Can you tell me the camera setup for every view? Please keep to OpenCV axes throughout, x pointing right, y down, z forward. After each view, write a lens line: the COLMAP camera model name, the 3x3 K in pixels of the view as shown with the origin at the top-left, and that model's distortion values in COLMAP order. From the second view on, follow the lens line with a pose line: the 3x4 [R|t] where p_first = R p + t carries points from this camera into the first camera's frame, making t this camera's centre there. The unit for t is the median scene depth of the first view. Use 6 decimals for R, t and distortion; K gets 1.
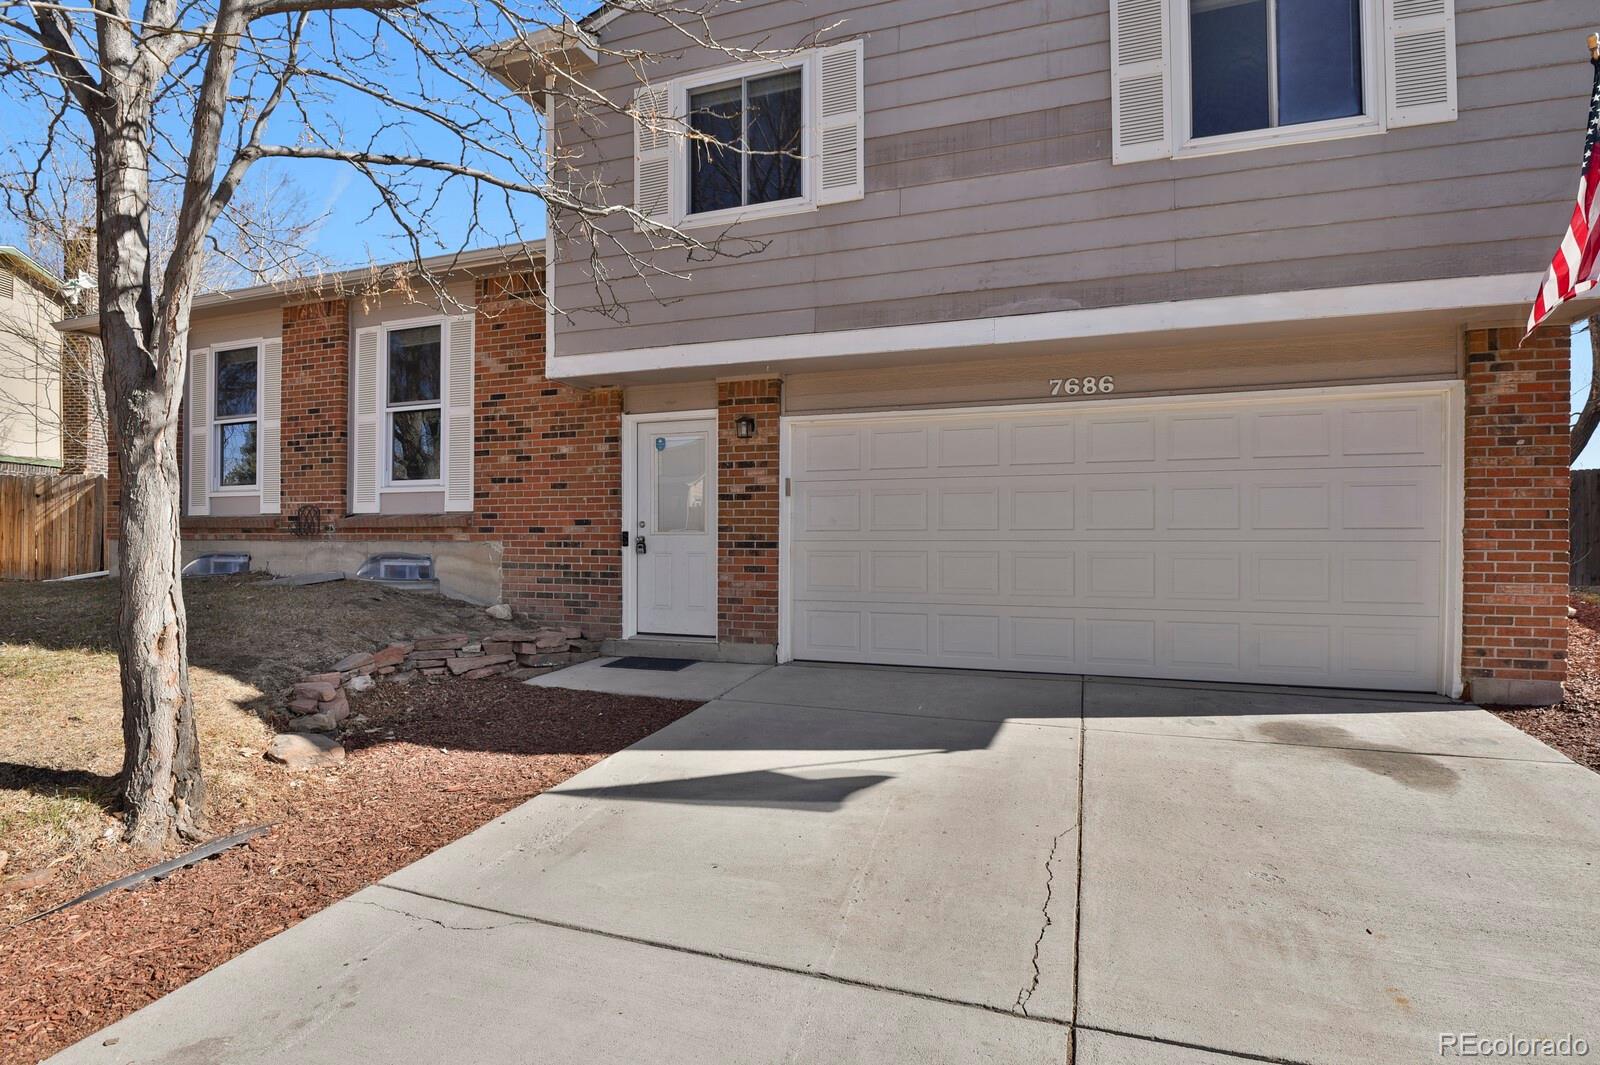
lens RADIAL K [[758.9, 0, 800.0], [0, 758.9, 532.5], [0, 0, 1]] dist [-0.028238, -0.000233]
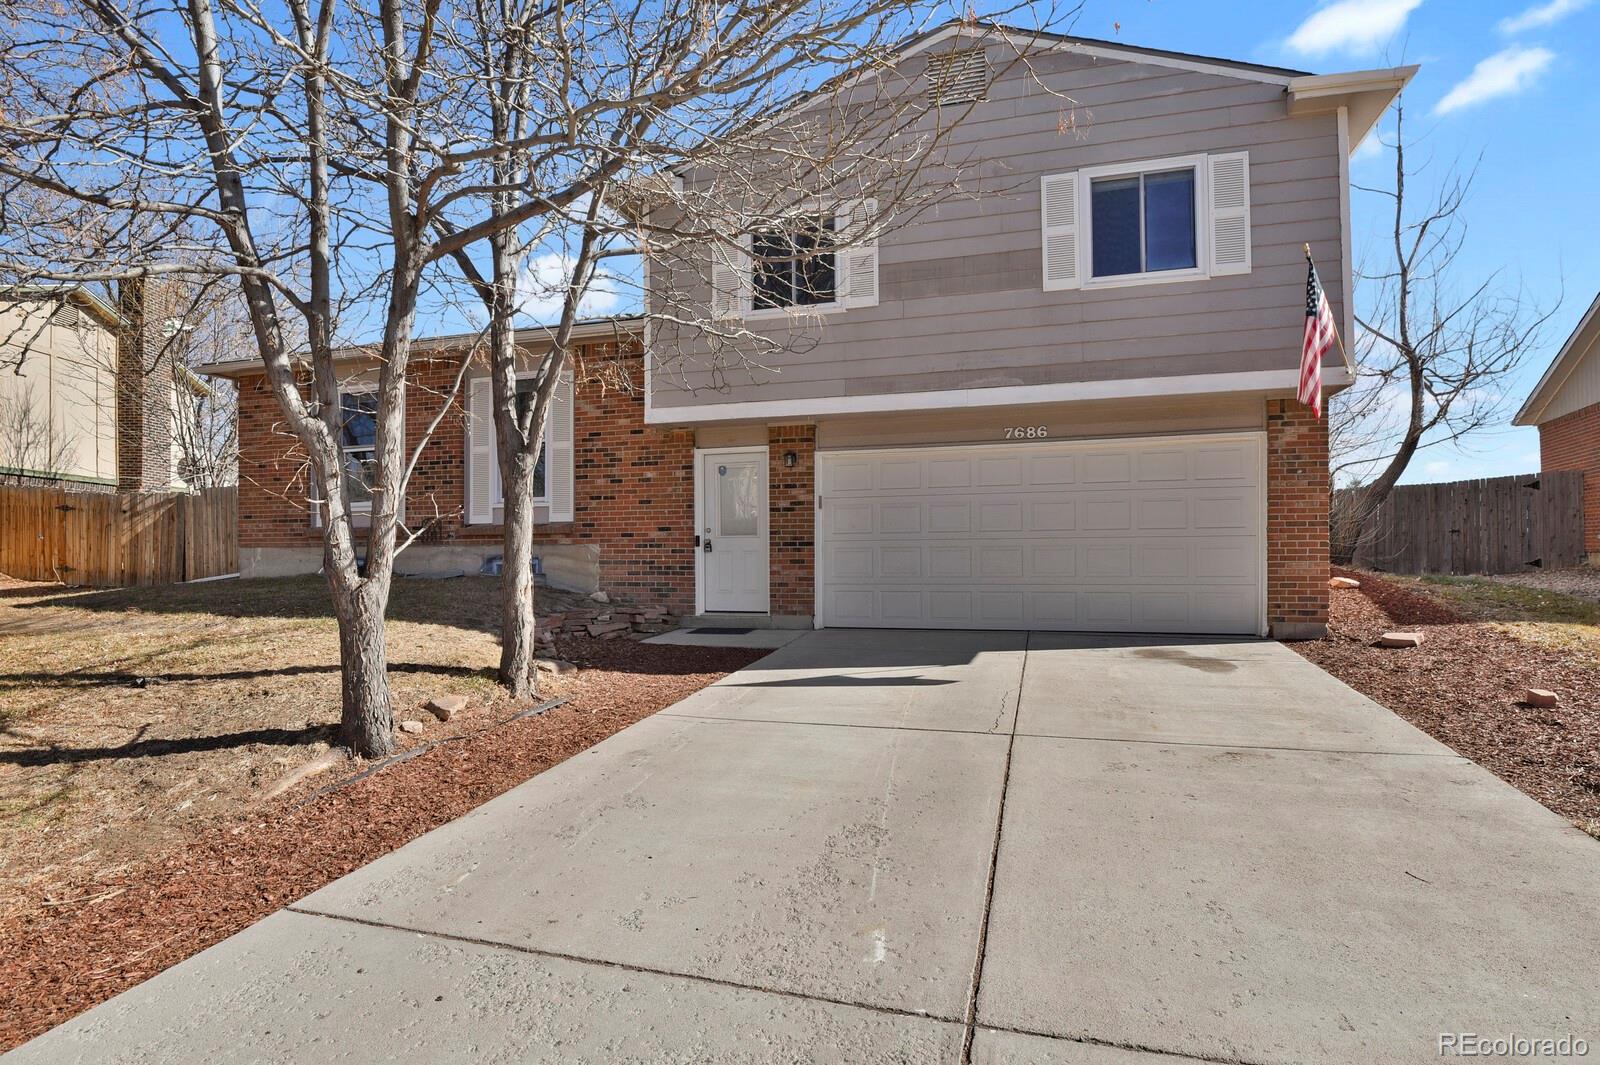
lens RADIAL K [[801.7, 0, 805.0], [0, 801.7, 540.9], [0, 0, 1]] dist [-0.025952, -0.001529]
pose [[0.997895, -0.007825, 0.064381, -0.139956], [0.008336, 0.999936, -0.007671, 0.022120], [-0.064317, 0.008191, 0.997896, -0.465611]]
